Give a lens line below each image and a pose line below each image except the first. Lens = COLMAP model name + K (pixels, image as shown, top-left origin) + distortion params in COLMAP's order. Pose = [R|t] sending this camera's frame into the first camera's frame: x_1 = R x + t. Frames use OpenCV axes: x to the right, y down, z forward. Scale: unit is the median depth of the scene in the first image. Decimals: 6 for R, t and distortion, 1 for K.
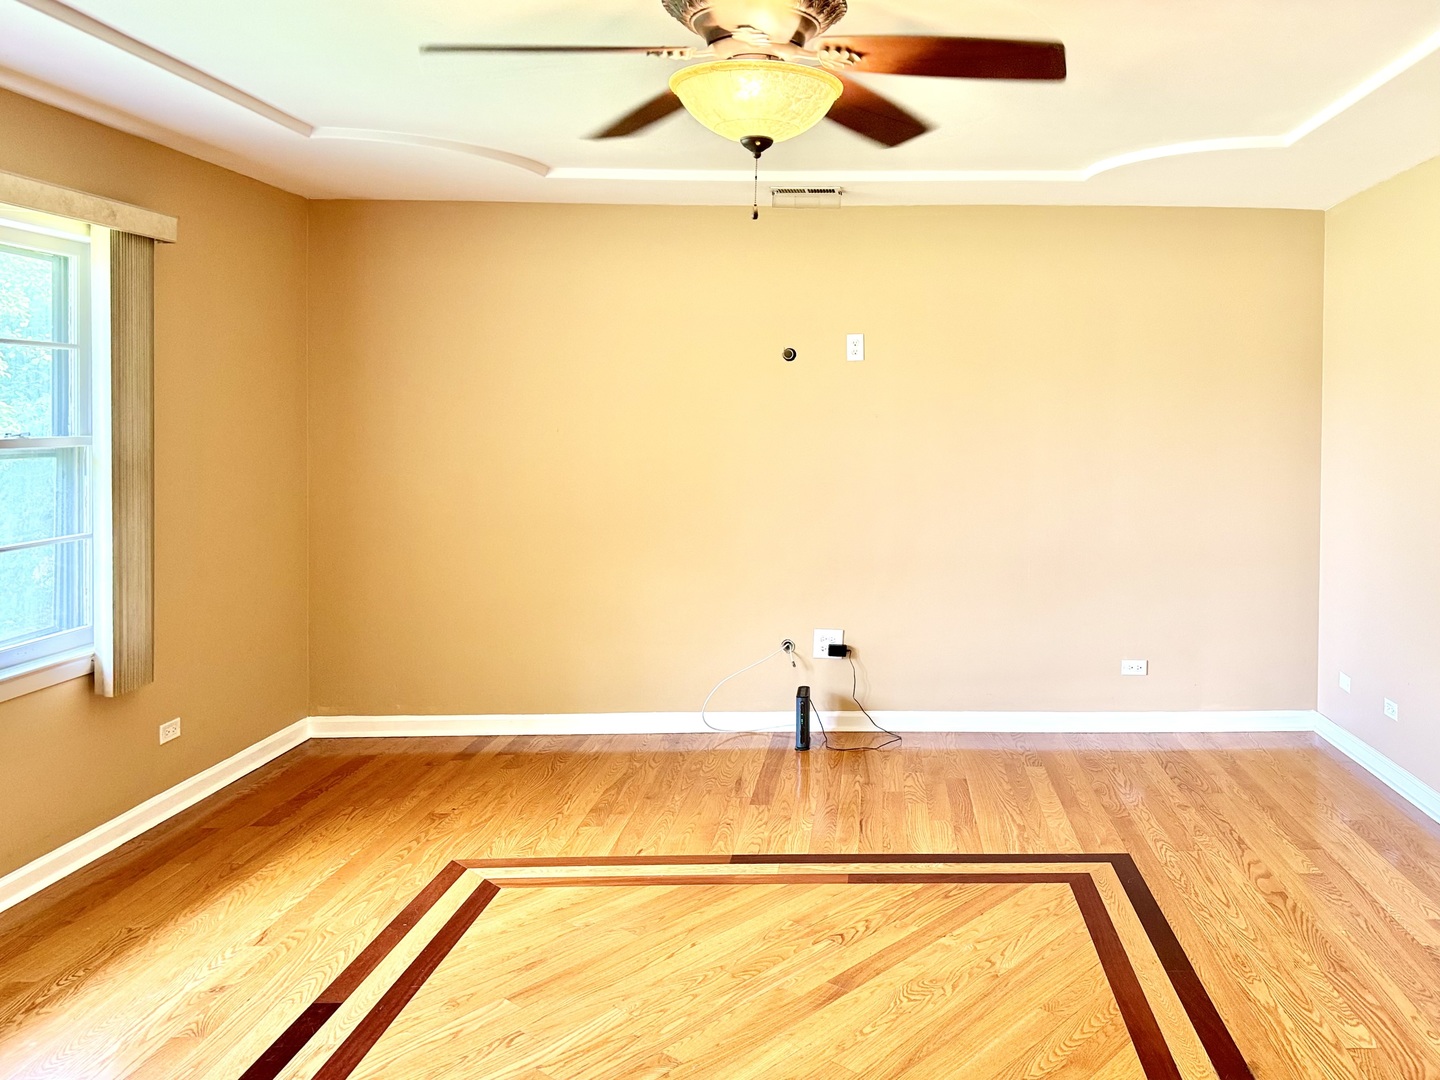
lens RADIAL K [[1112.0, 0, 717.2], [0, 1112.0, 467.7], [0, 0, 1]] dist [0.129517, -0.158669]
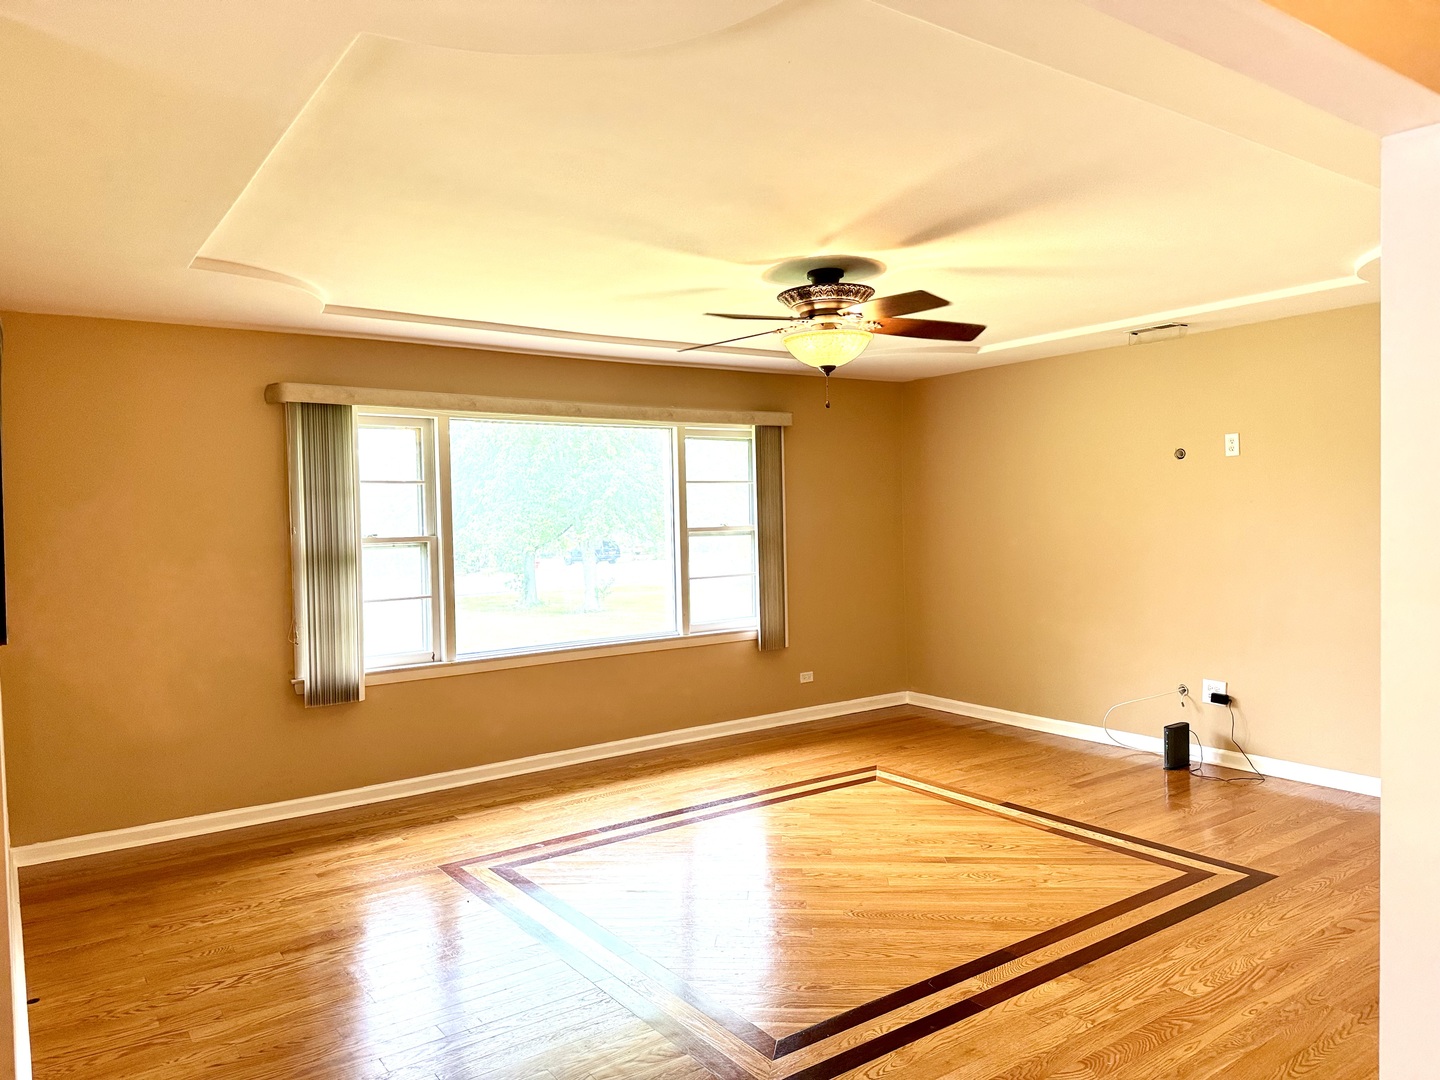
lens RADIAL K [[1005.6, 0, 726.0], [0, 1005.6, 540.5], [0, 0, 1]] dist [0.118691, -0.177976]
pose [[0.549180, 0.007482, -0.835671, 0.929364], [-0.015064, 0.999886, -0.000948, 0.004167], [0.835568, 0.013109, 0.549230, -0.058156]]
